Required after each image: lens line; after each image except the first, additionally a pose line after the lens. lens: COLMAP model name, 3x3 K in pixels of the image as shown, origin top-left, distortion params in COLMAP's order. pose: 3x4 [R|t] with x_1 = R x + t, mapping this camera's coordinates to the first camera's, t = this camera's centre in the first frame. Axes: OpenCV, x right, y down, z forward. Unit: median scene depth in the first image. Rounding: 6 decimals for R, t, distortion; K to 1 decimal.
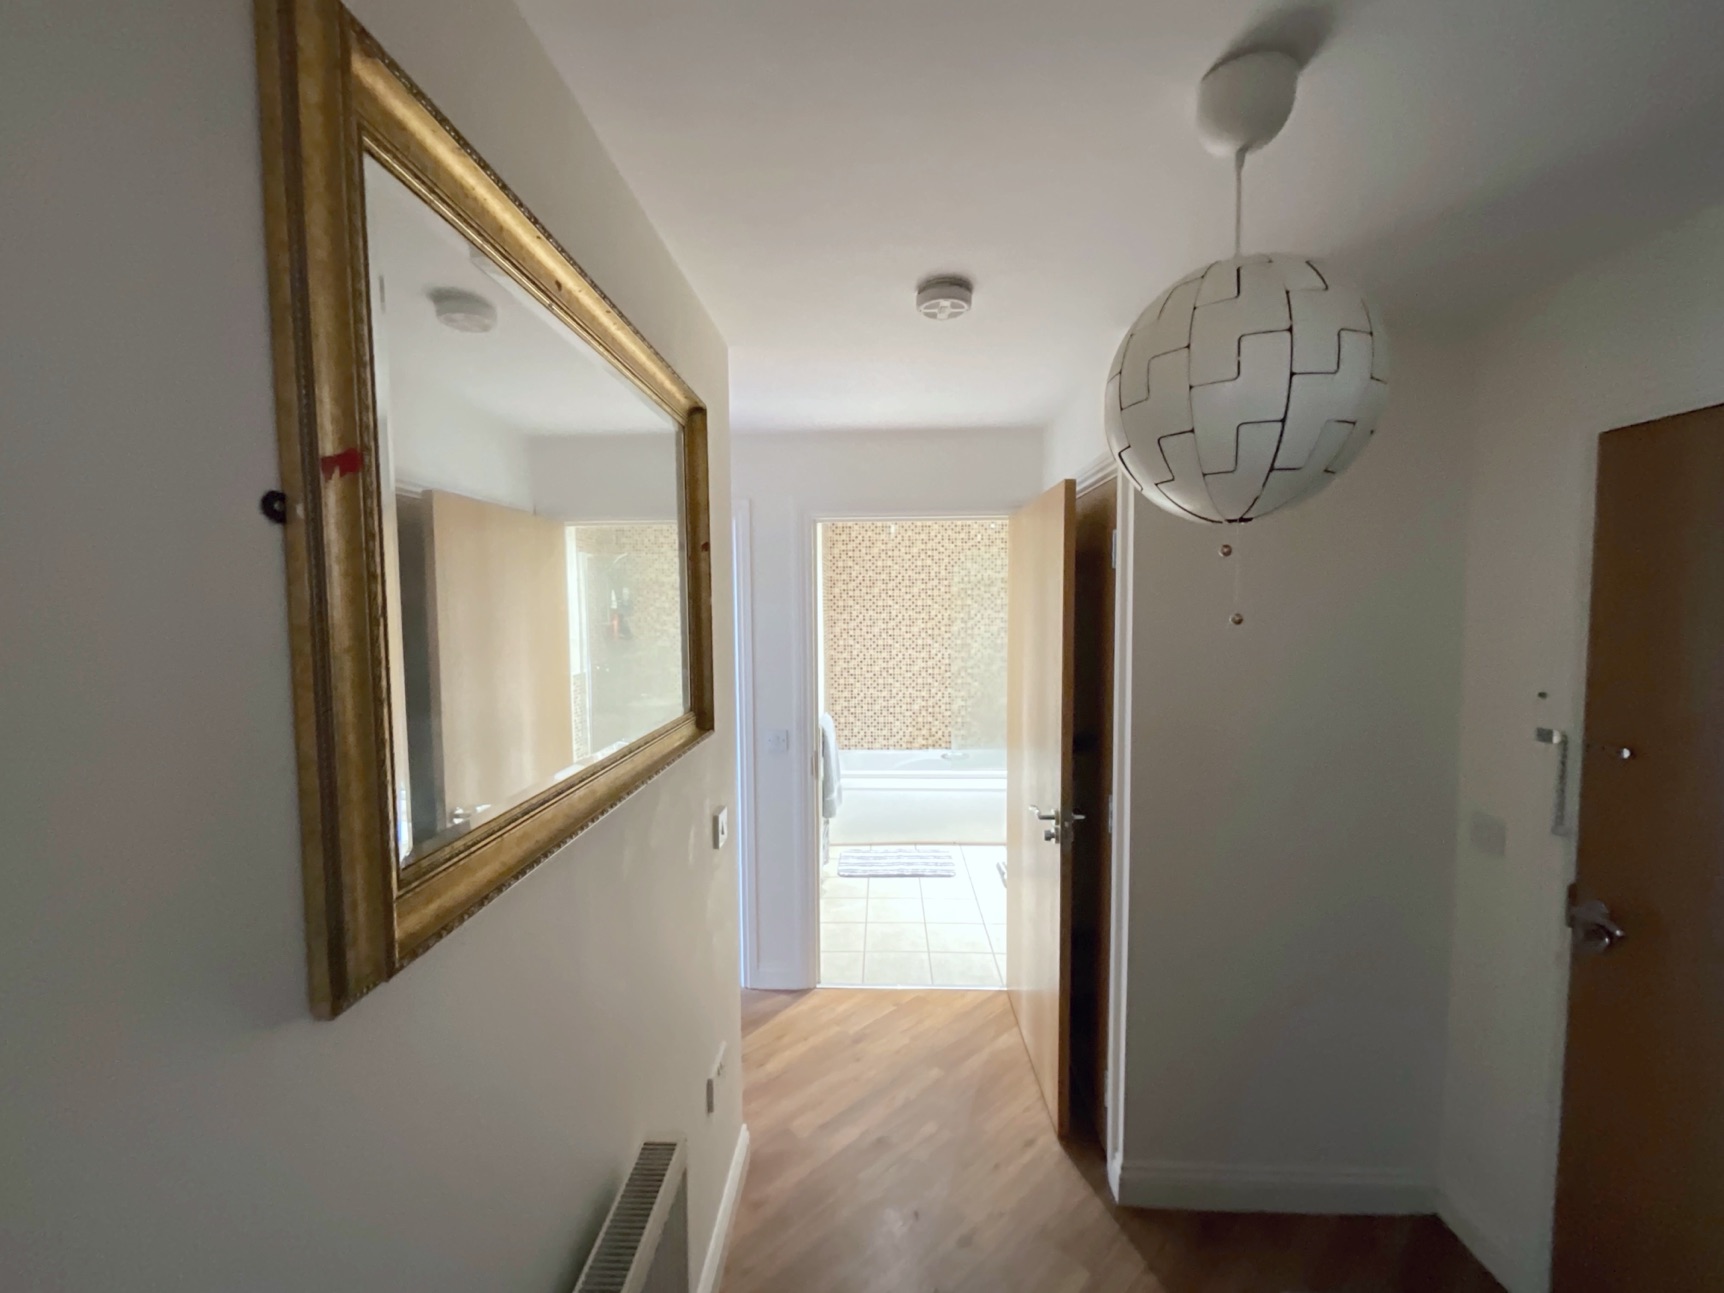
lens RADIAL K [[699.0, 0, 862.0], [0, 699.0, 646.5], [0, 0, 1]] dist [0.000332, 0.000694]
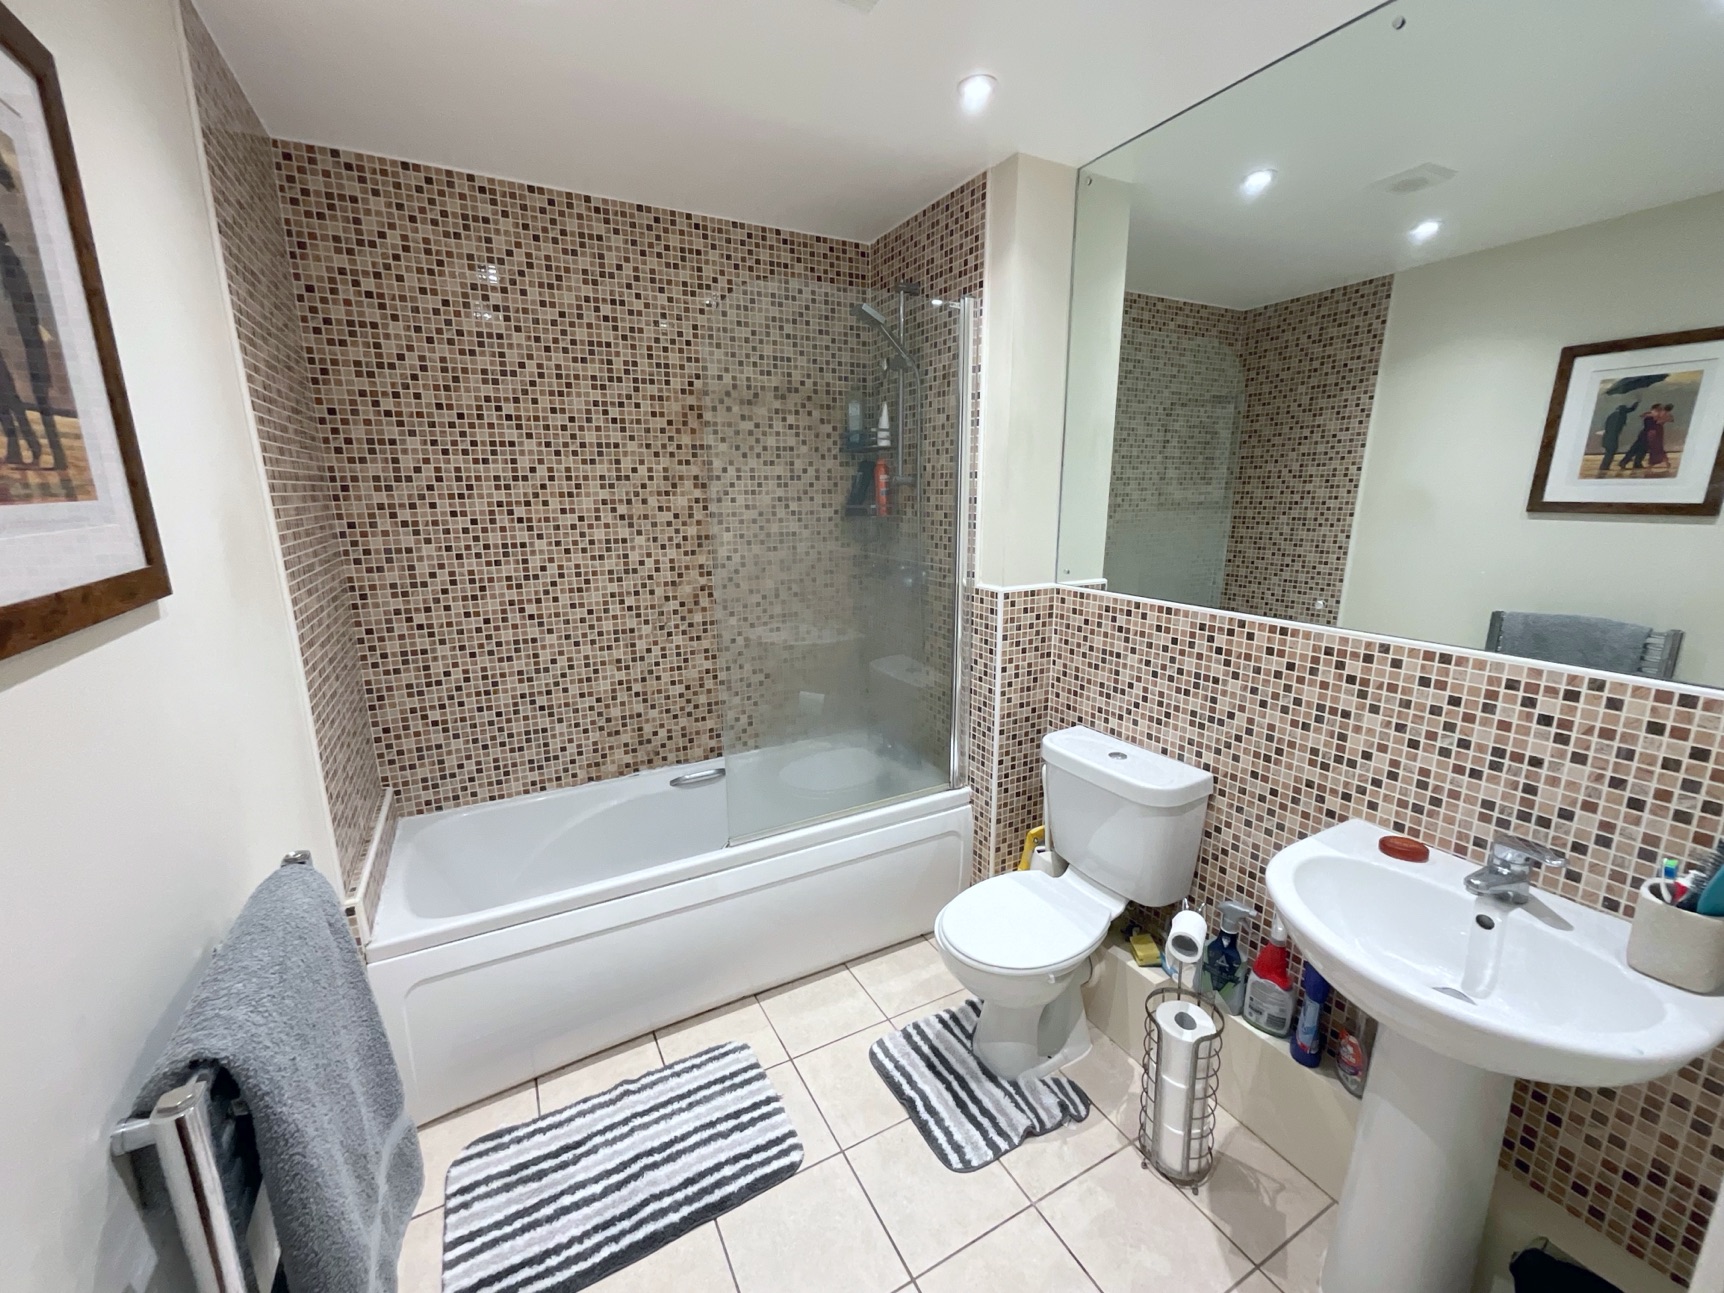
lens RADIAL K [[699.0, 0, 862.0], [0, 699.0, 646.5], [0, 0, 1]] dist [0.000332, 0.000694]
pose [[0.859061, -0.108680, 0.500204, 0.000762], [0.028878, 0.985934, 0.164619, -0.004441], [-0.511059, -0.126973, 0.850116, 0.556598]]
